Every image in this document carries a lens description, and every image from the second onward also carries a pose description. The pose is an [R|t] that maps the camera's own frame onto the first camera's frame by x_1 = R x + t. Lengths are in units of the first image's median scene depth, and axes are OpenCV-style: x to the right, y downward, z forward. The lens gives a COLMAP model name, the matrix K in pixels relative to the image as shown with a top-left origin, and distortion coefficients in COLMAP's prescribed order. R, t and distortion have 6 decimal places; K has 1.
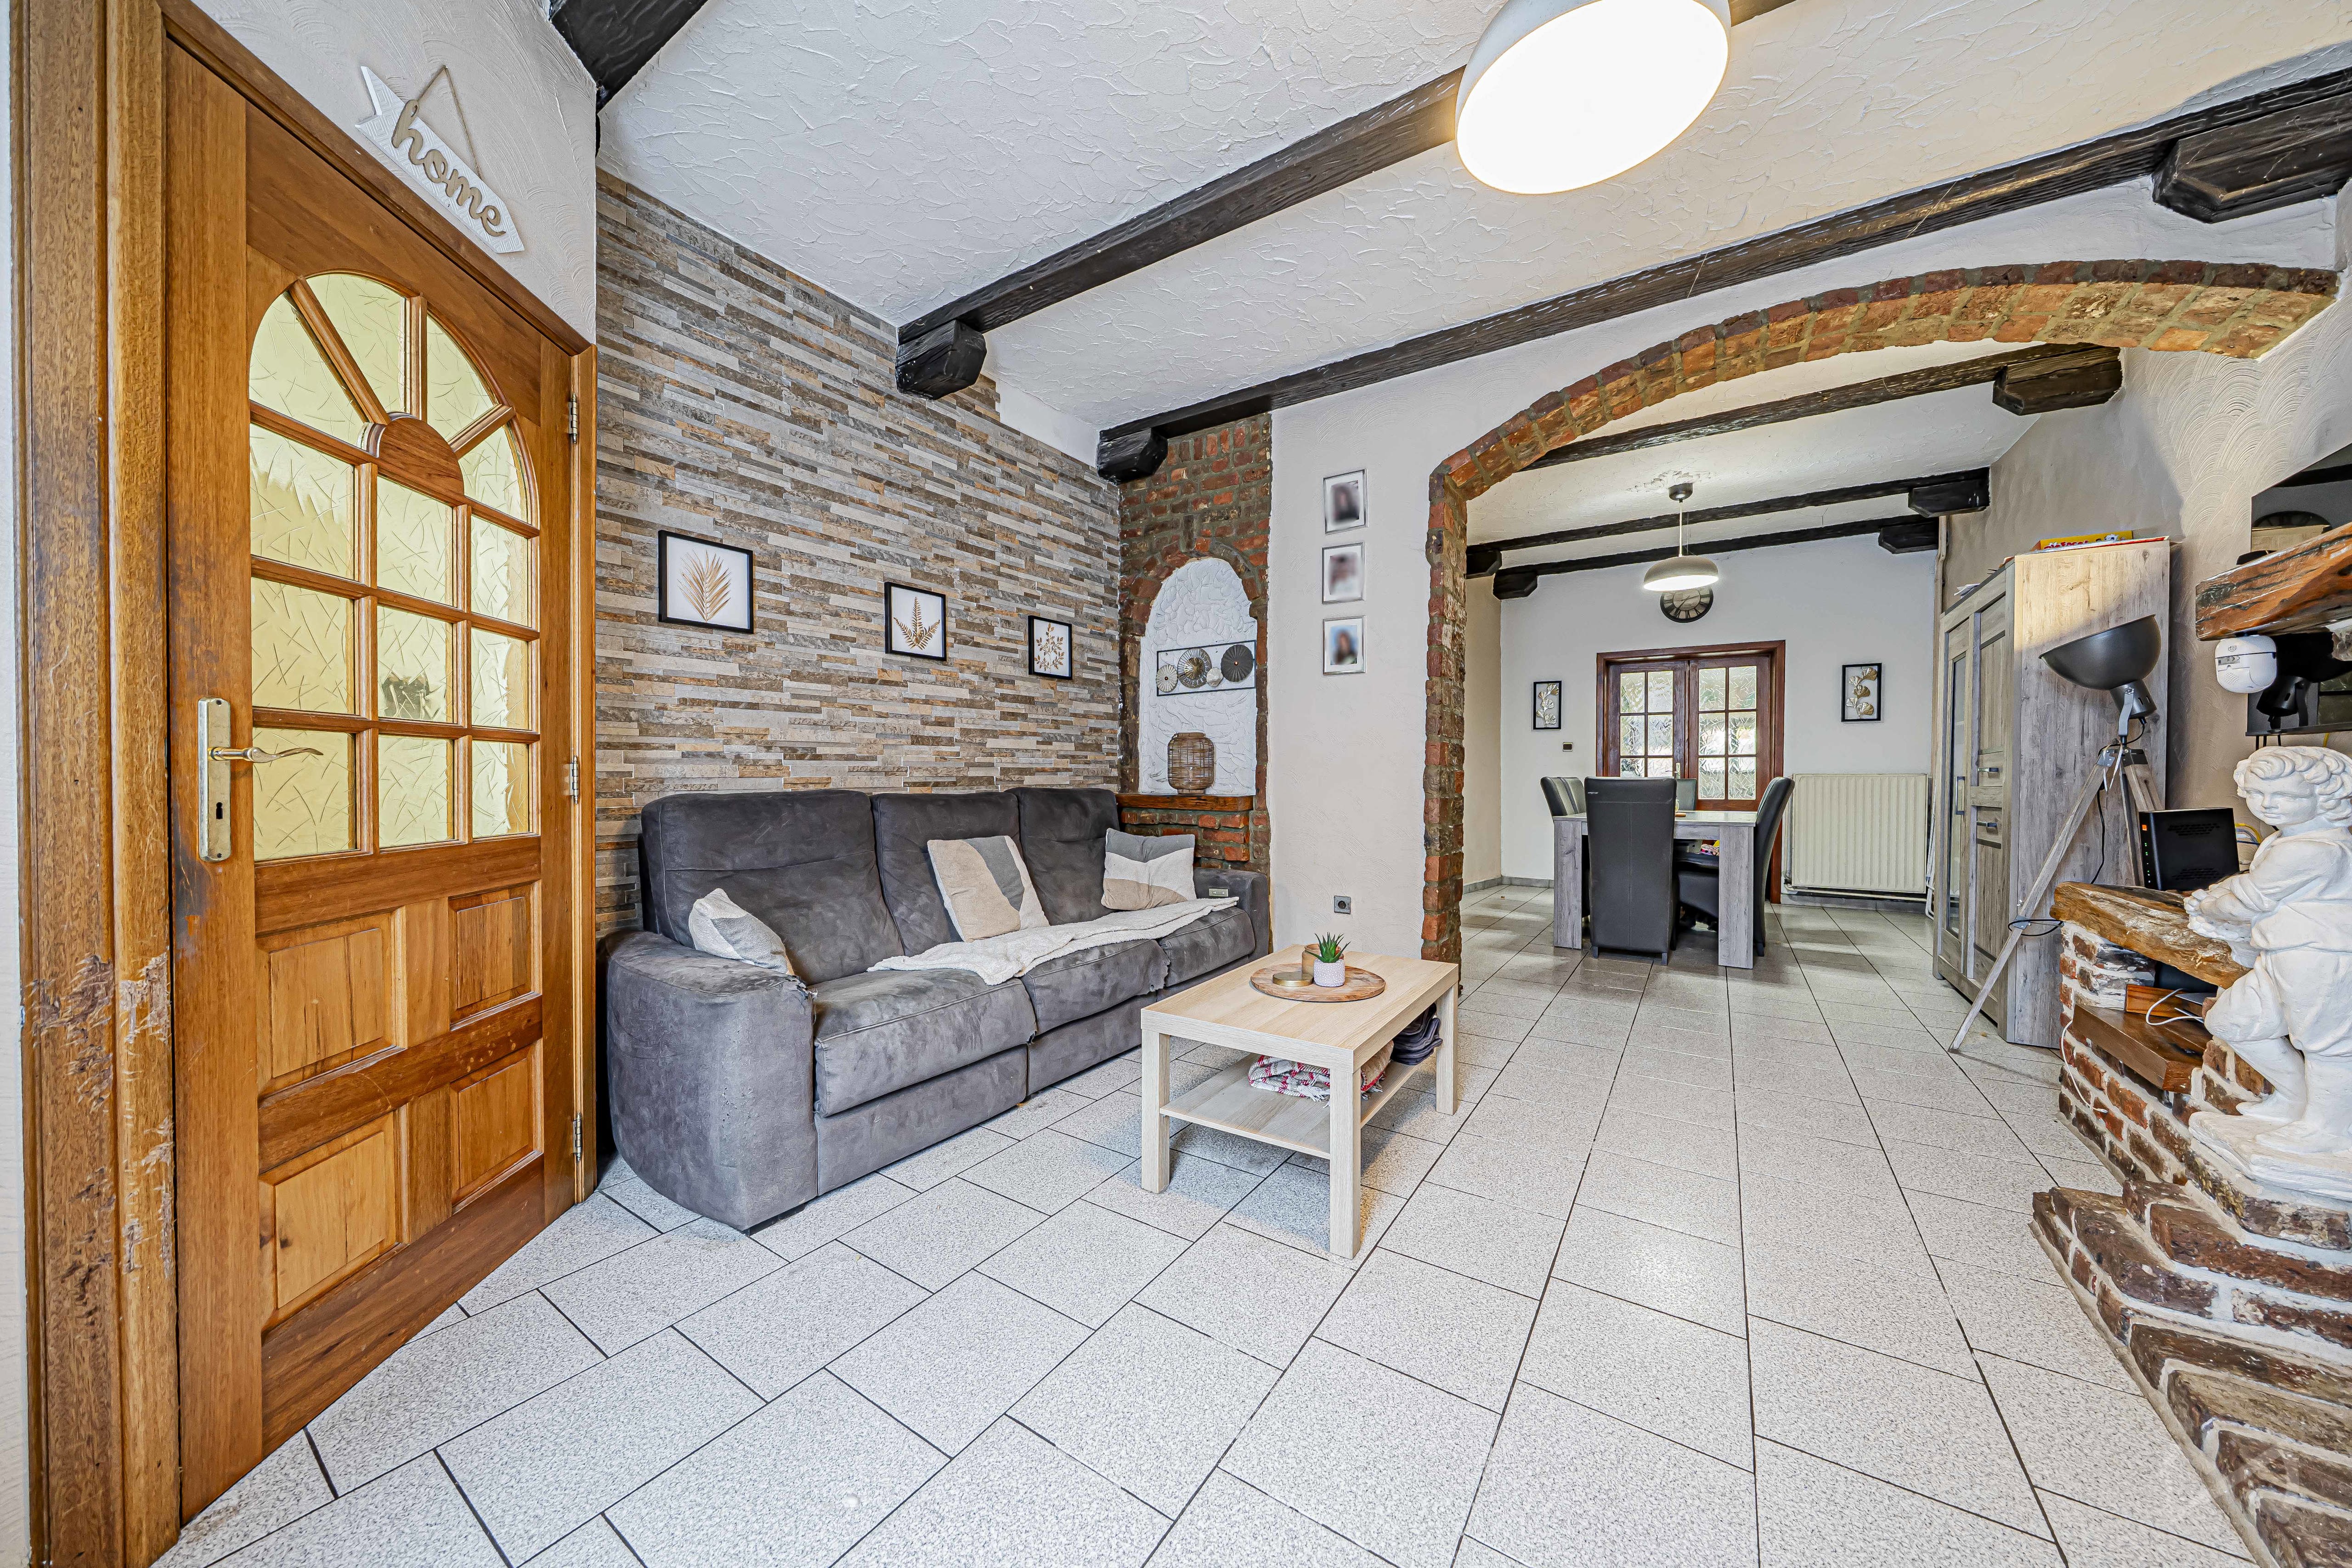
lens RADIAL K [[806.5, 0, 1182.8], [0, 806.5, 783.1], [0, 0, 1]] dist [-0.003206, -0.000090]
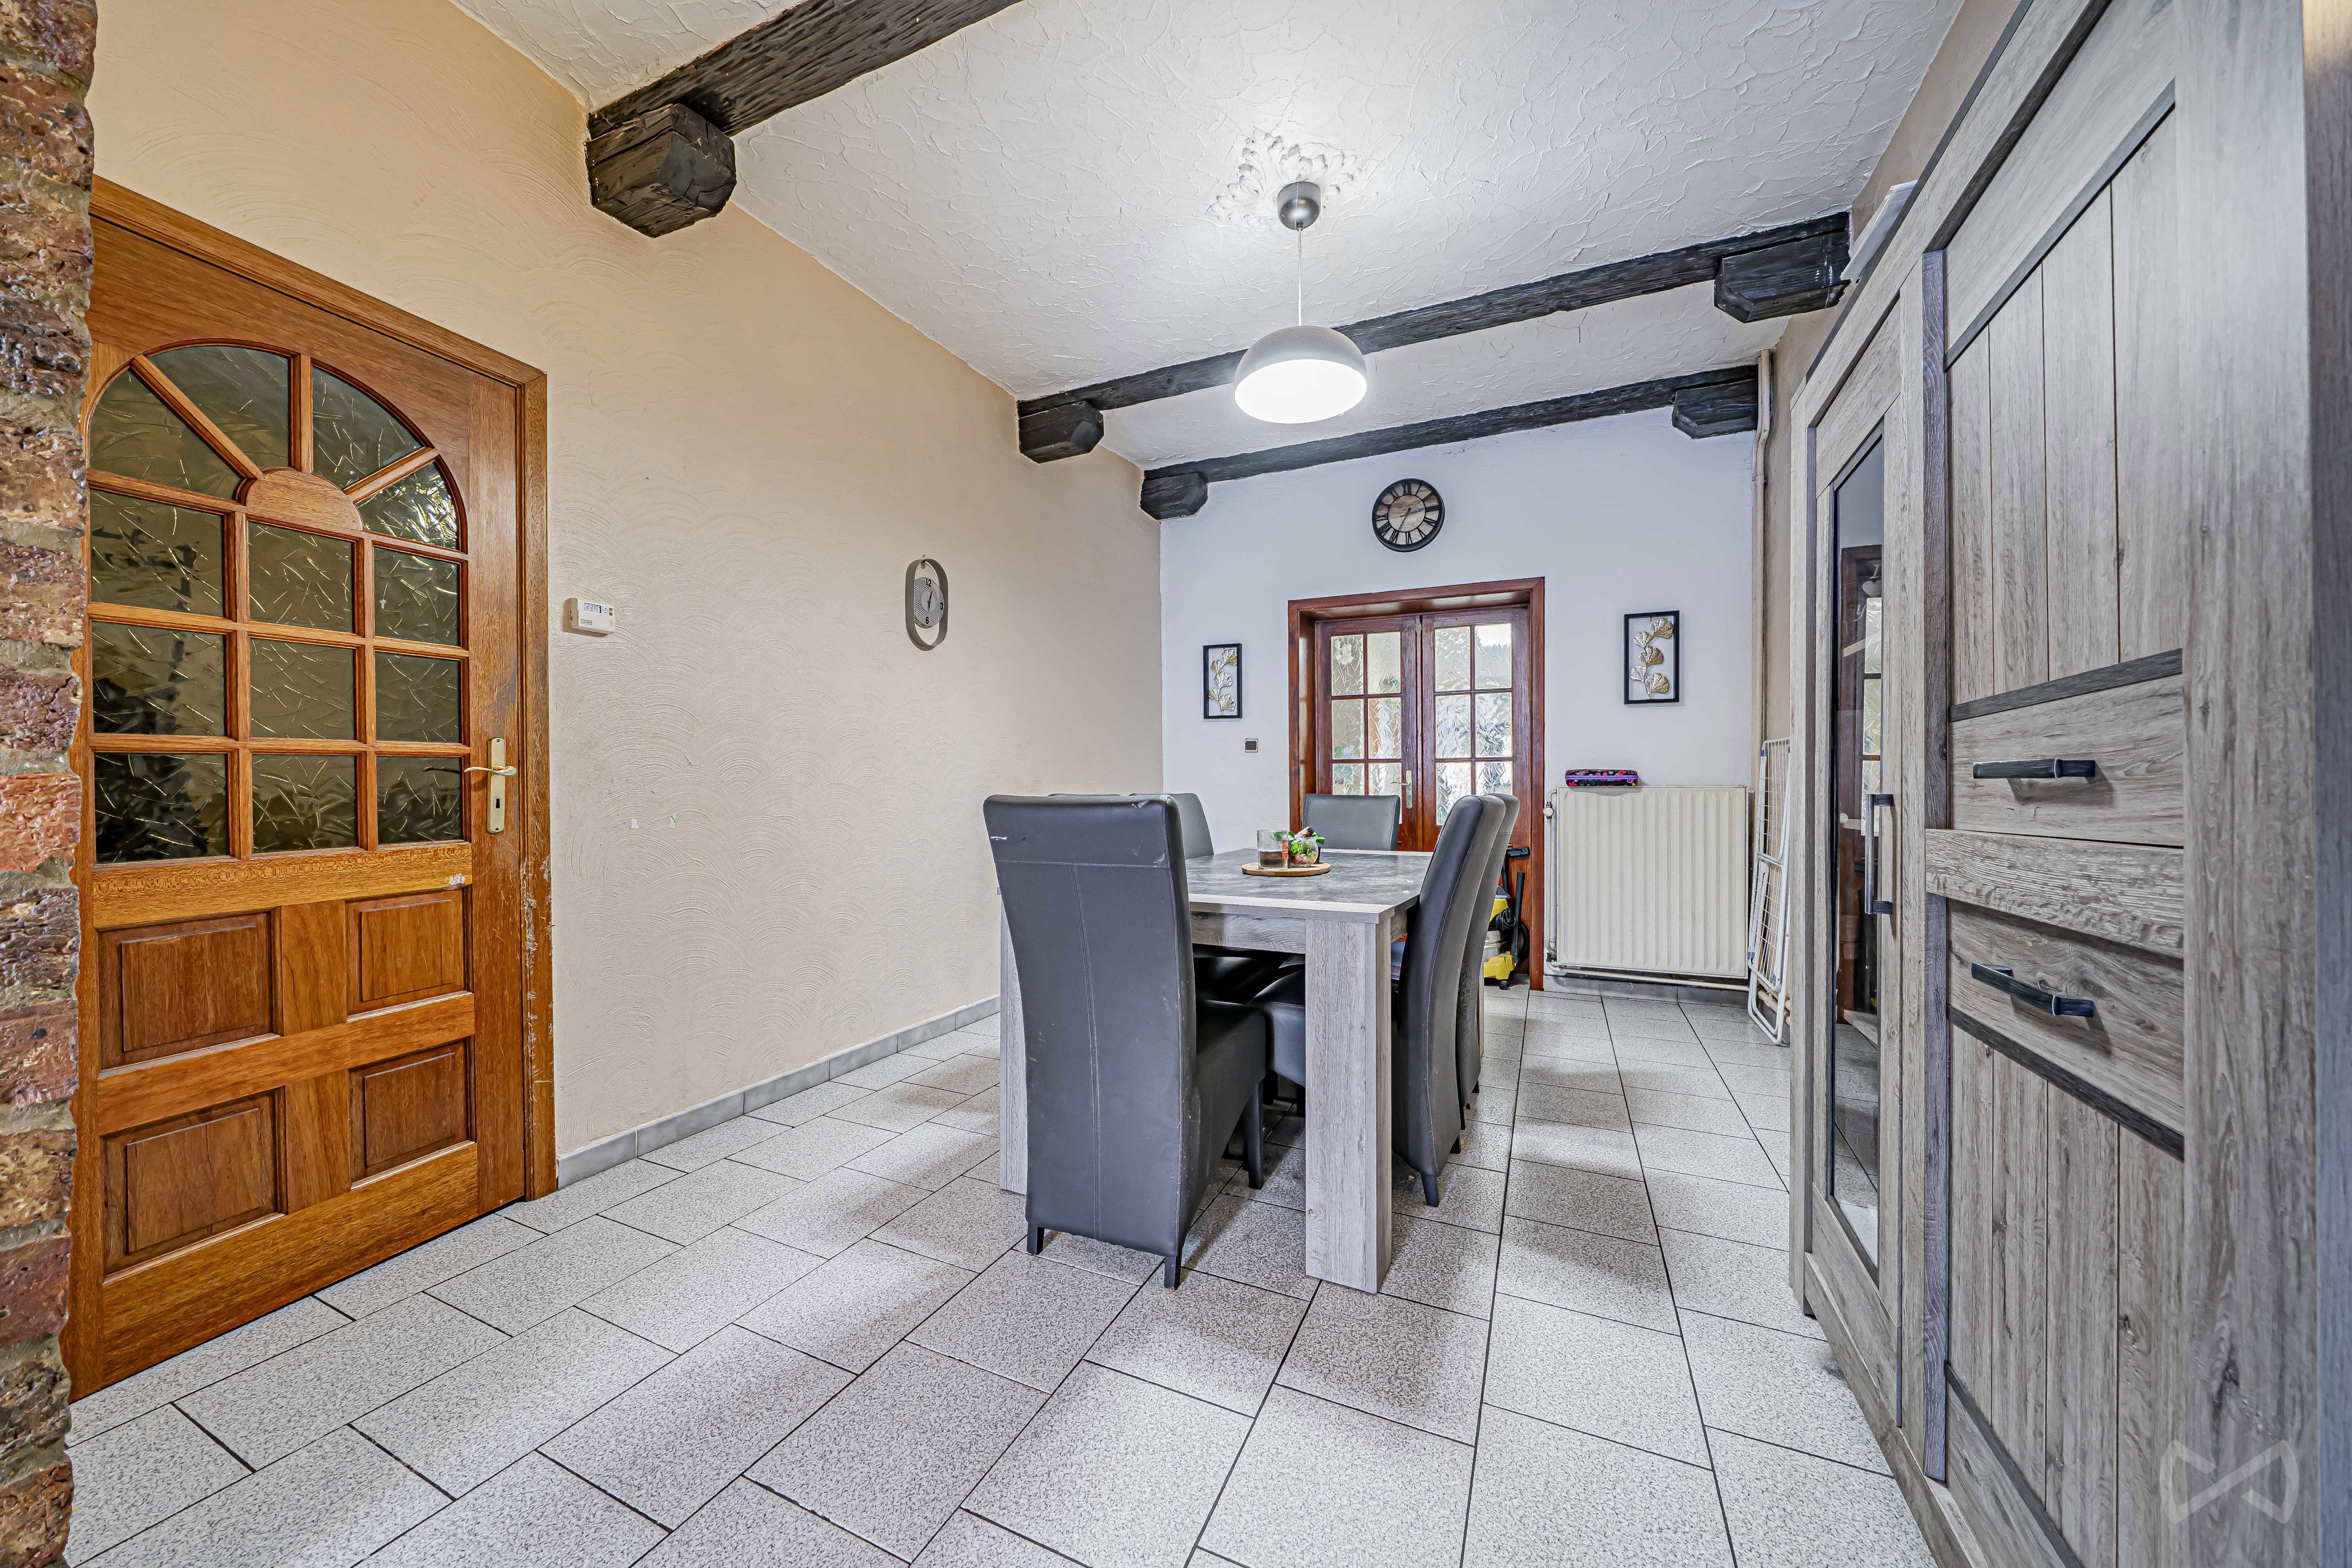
lens RADIAL K [[806.5, 0, 1186.2], [0, 806.5, 781.9], [0, 0, 1]] dist [-0.003206, -0.000090]
pose [[0.987754, -0.000061, 0.156022, 0.786324], [0.002976, 0.999825, -0.018448, -0.009053], [-0.155994, 0.018686, 0.987581, 0.889509]]
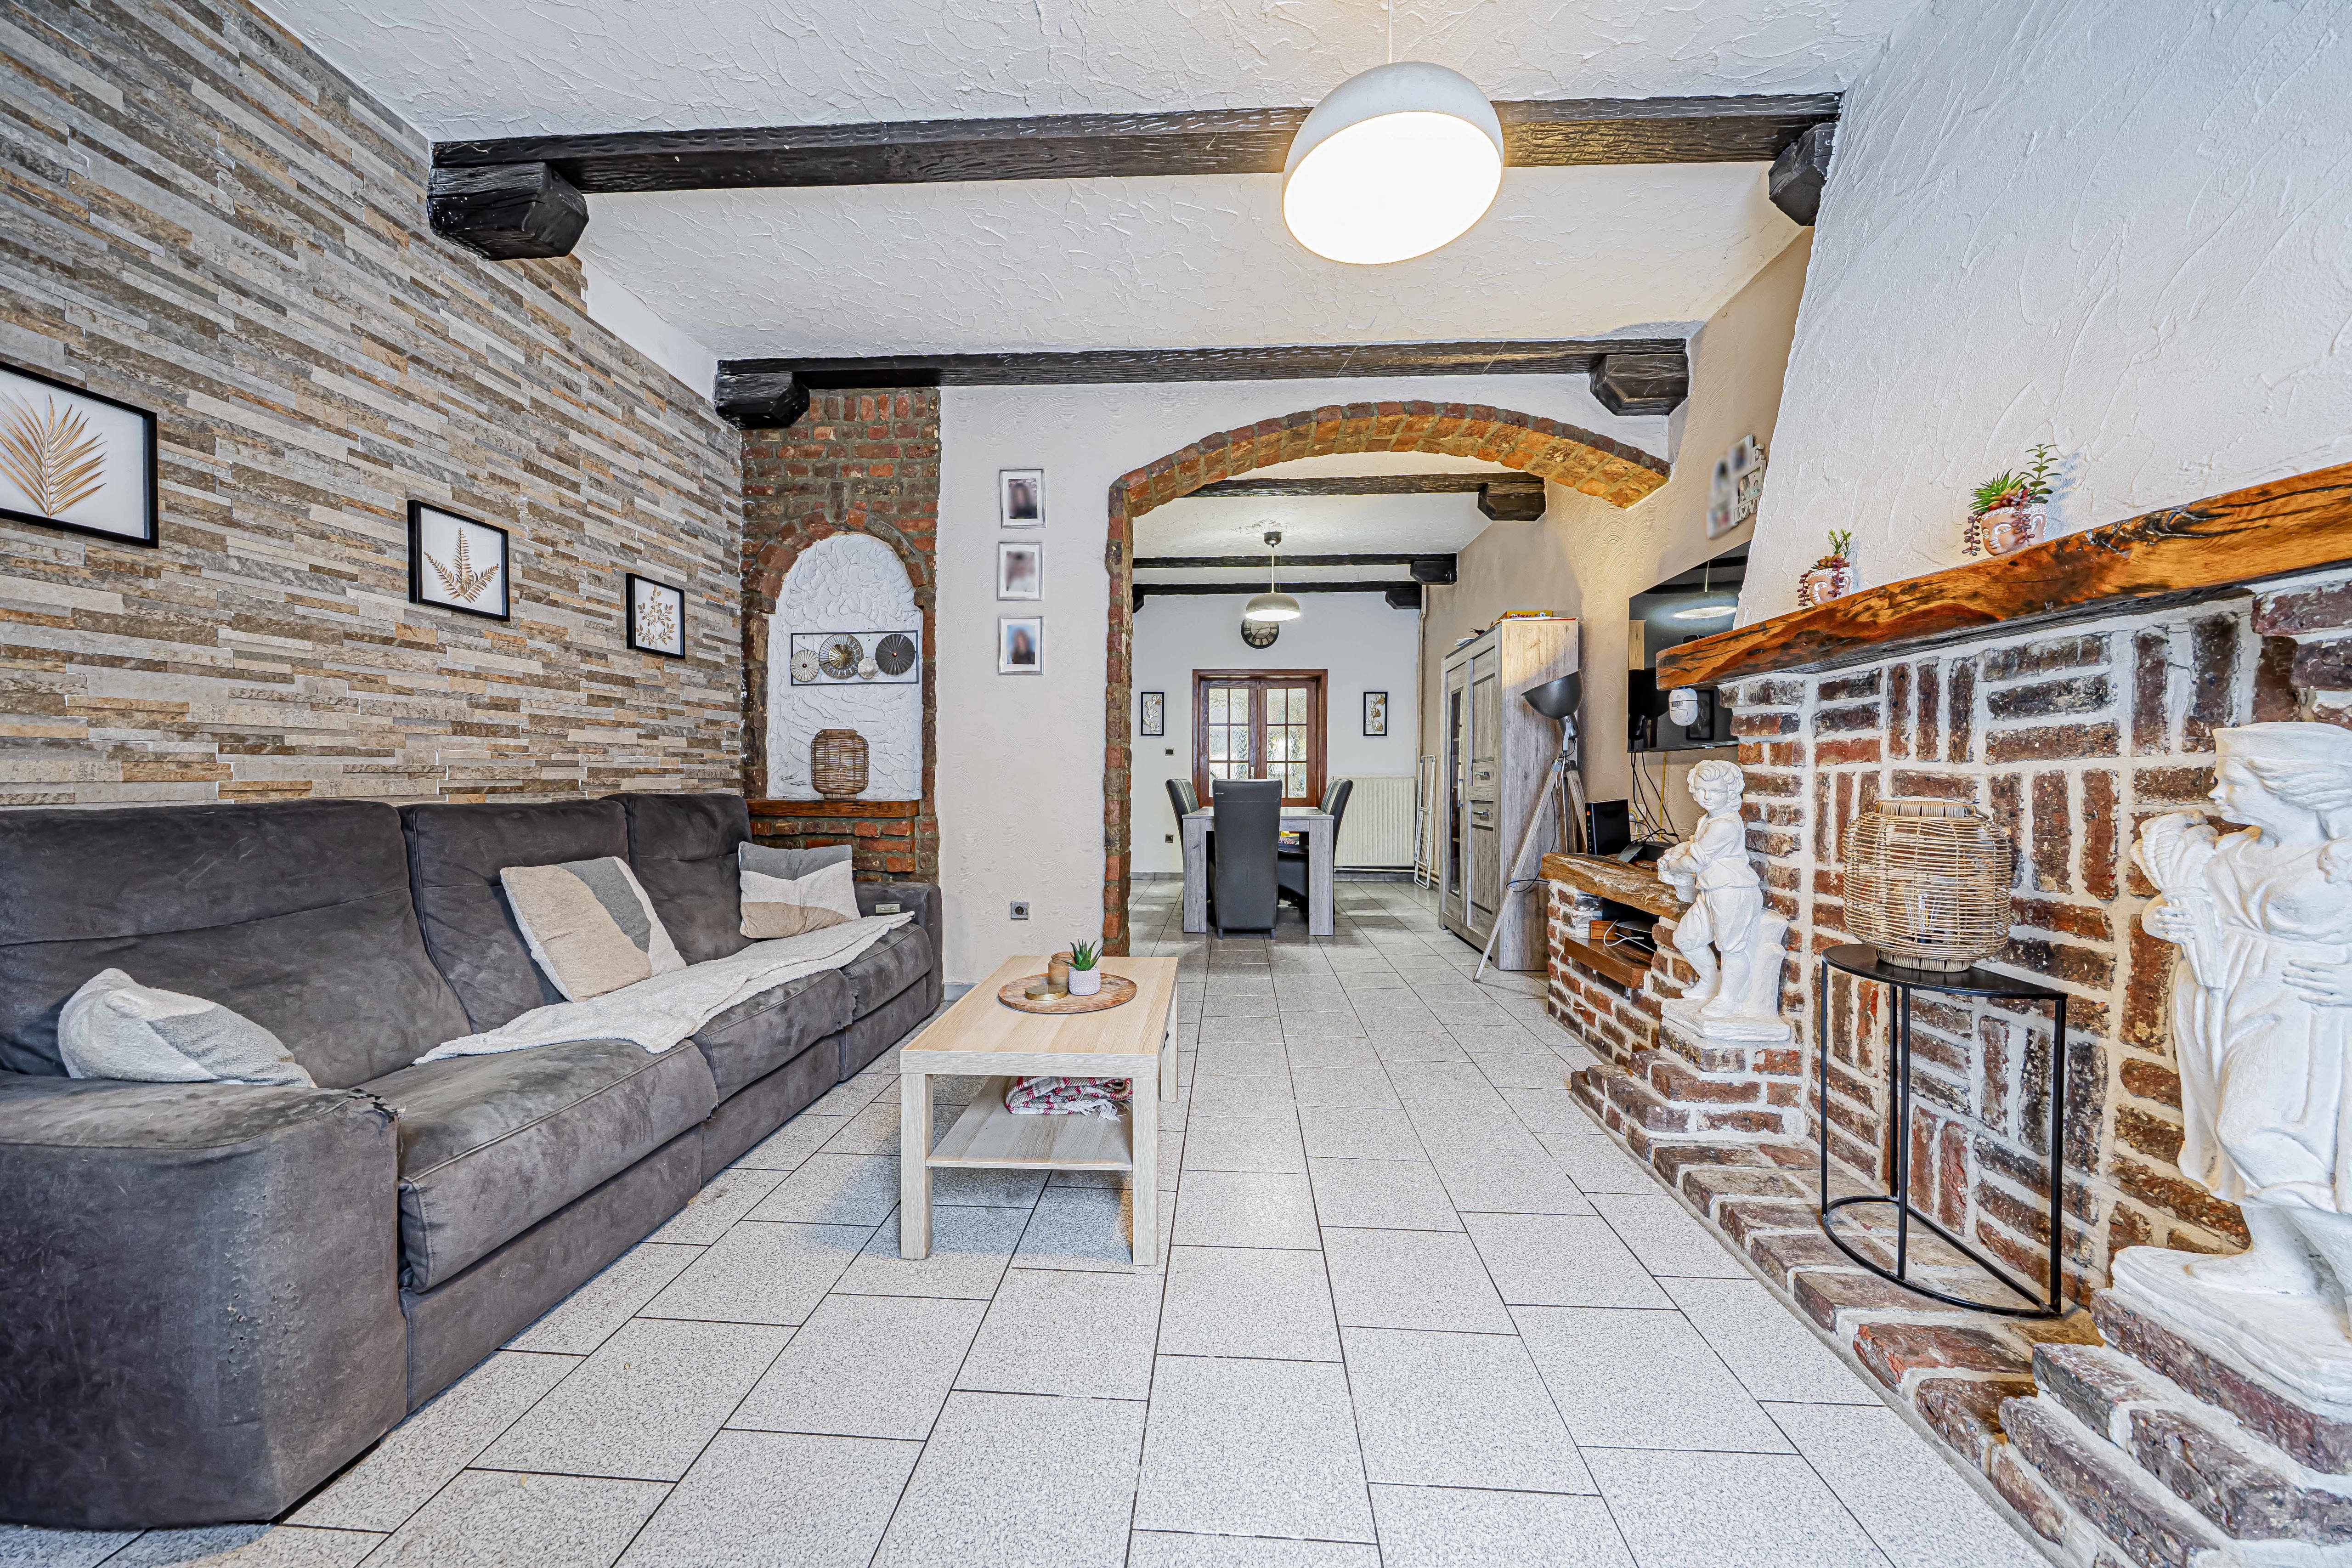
lens RADIAL K [[806.5, 0, 1186.3], [0, 806.5, 782.9], [0, 0, 1]] dist [-0.003206, -0.000090]
pose [[0.864016, -0.003313, 0.503453, -0.147793], [0.004522, 0.999989, -0.001180, -0.001716], [-0.503444, 0.003296, 0.864022, 0.068905]]
